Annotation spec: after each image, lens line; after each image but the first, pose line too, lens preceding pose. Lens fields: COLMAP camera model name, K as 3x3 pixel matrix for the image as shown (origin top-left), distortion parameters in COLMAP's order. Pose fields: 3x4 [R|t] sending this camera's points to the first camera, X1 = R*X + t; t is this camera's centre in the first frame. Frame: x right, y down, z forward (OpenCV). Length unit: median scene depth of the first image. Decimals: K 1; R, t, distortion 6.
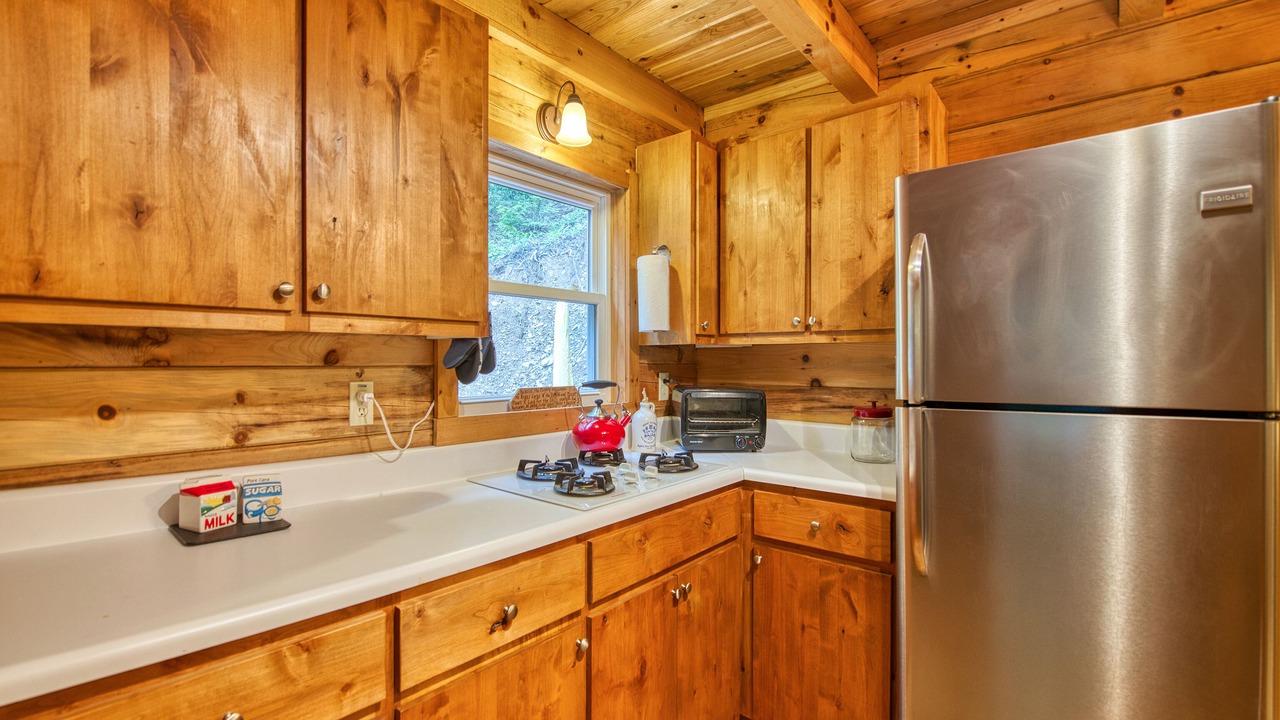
lens RADIAL K [[605.4, 0, 666.7], [0, 605.4, 359.9], [0, 0, 1]] dist [-0.014234, -0.000606]
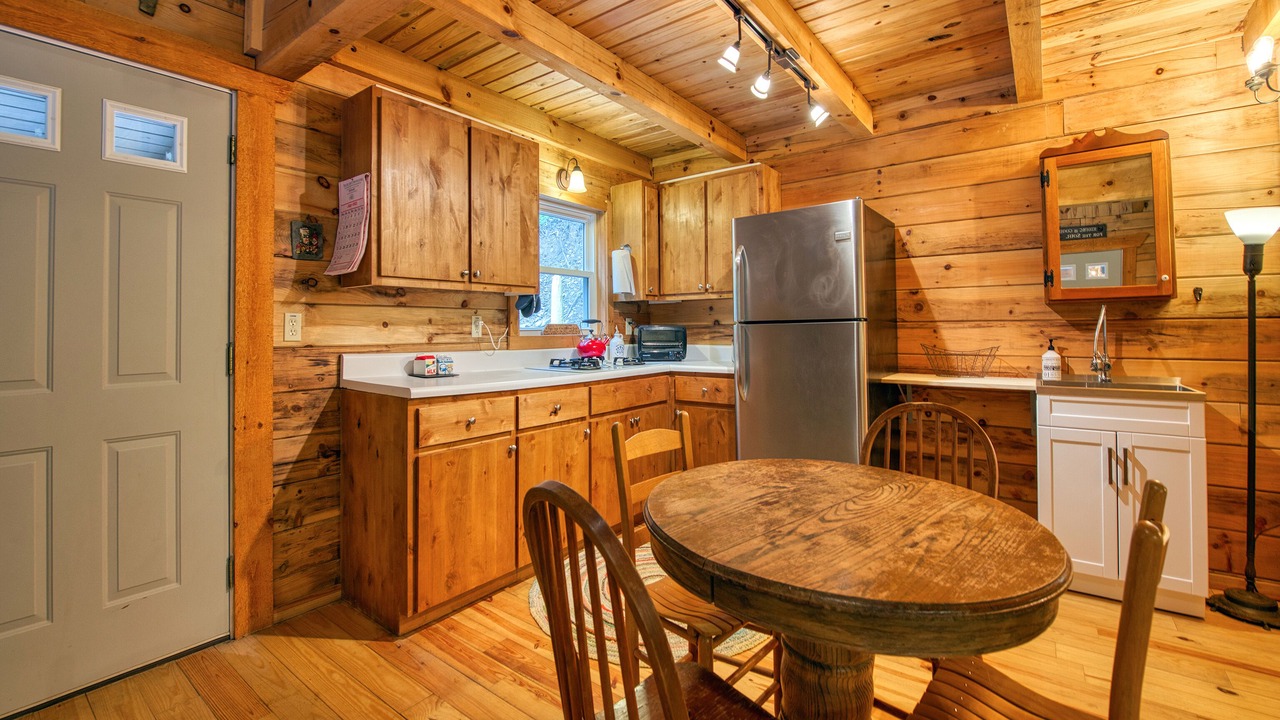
lens RADIAL K [[540.1, 0, 697.8], [0, 540.1, 318.4], [0, 0, 1]] dist [-0.015435, -0.000788]
pose [[0.994776, -0.009880, 0.101606, 0.045498], [0.011146, 0.999867, -0.011907, 0.057196], [-0.101475, 0.012977, 0.994753, -0.697660]]
